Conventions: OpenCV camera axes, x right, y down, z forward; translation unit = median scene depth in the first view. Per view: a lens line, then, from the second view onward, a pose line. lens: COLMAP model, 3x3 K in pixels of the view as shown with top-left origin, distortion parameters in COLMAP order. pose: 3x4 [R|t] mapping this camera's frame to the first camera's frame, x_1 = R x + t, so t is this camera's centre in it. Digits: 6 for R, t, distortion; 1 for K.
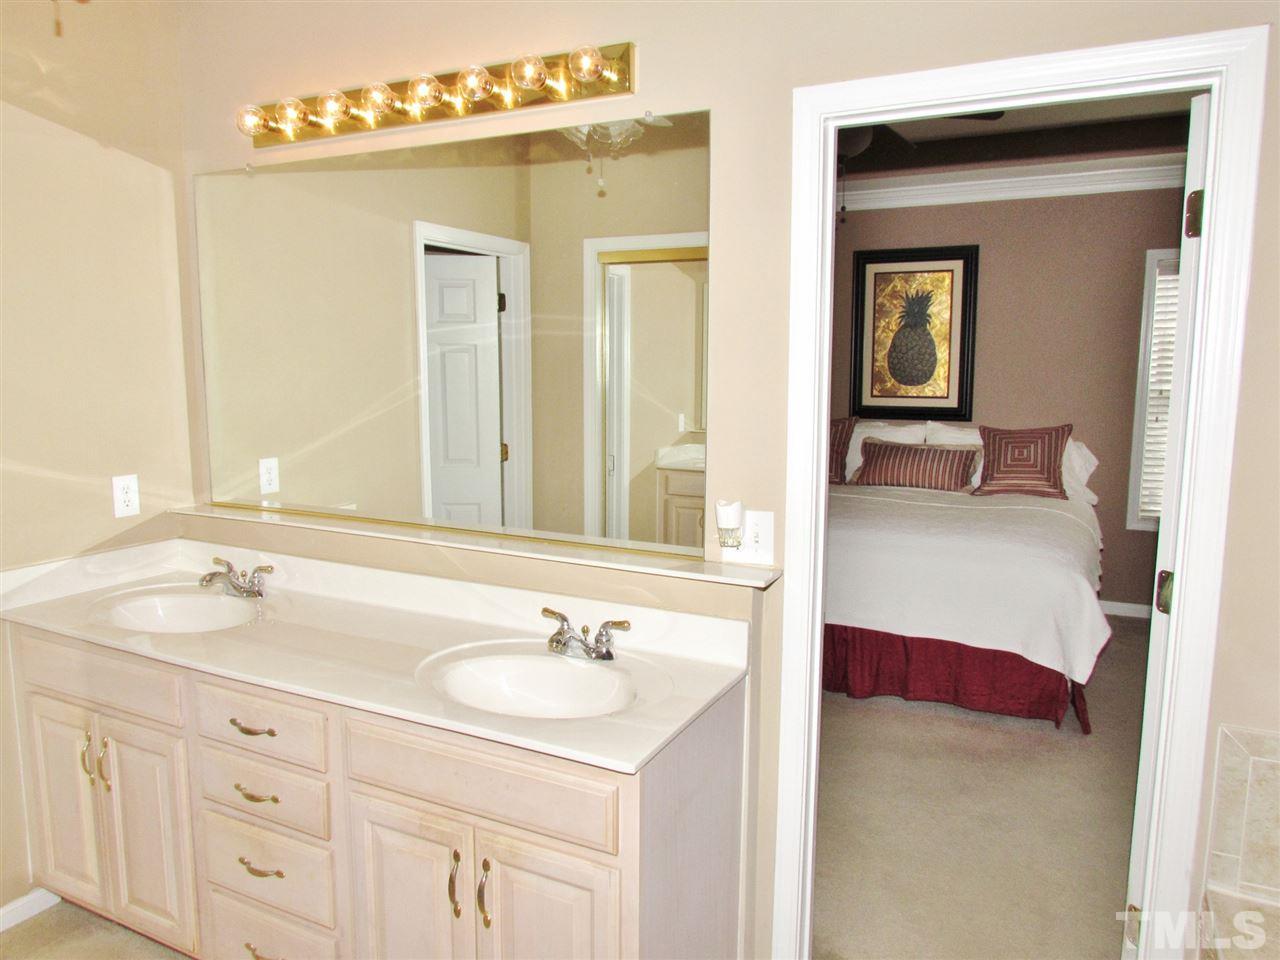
lens RADIAL K [[917.2, 0, 644.5], [0, 917.2, 482.1], [0, 0, 1]] dist [-0.028986, 0.006350]
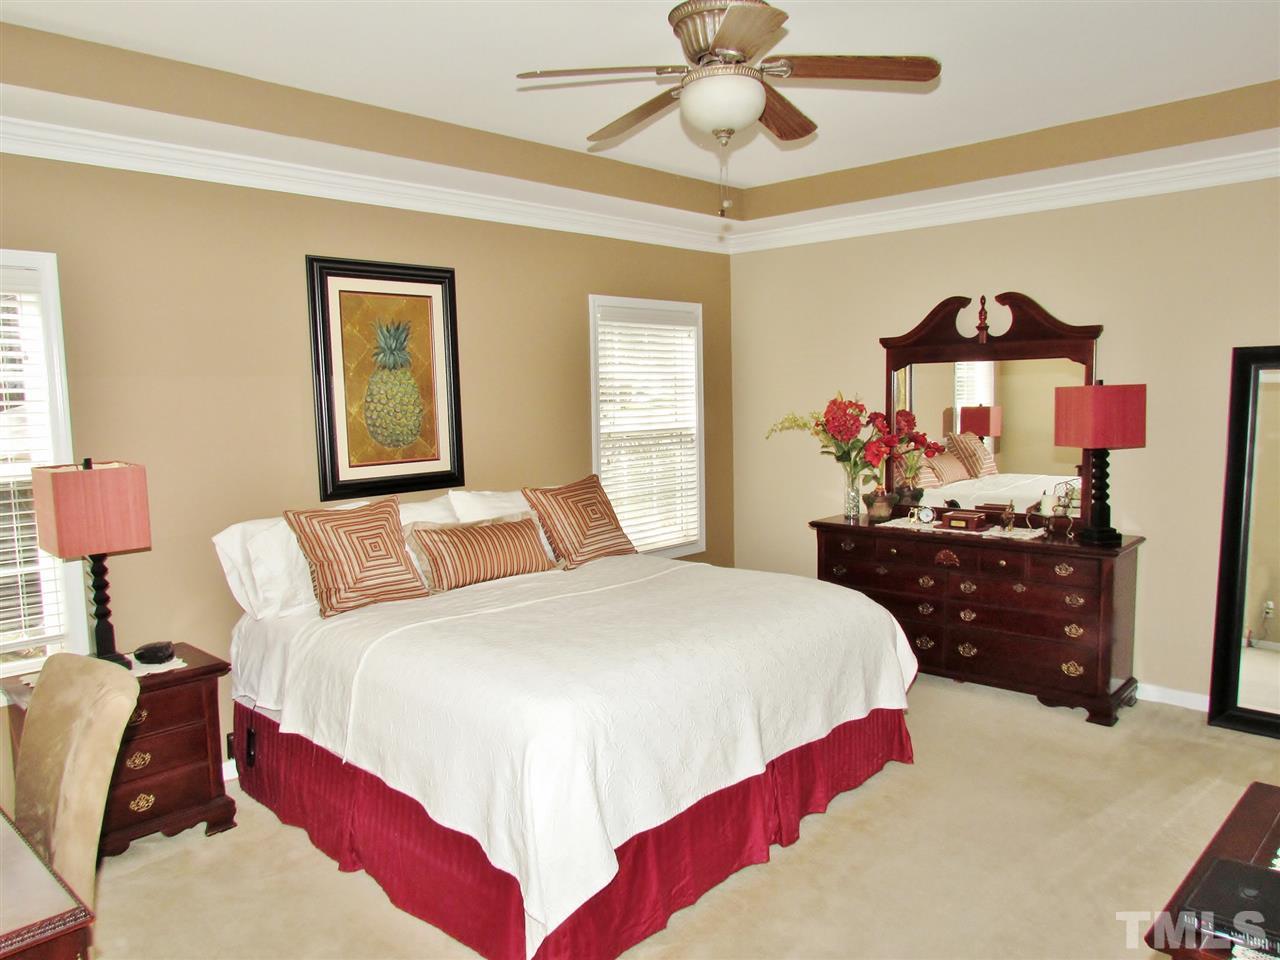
lens RADIAL K [[917.2, 0, 644.5], [0, 917.2, 482.1], [0, 0, 1]] dist [-0.028986, 0.006350]
pose [[0.286776, -0.094553, 0.953320, -0.373335], [0.155833, 0.986468, 0.050963, -0.087787], [-0.945238, 0.133944, 0.297630, 0.620018]]
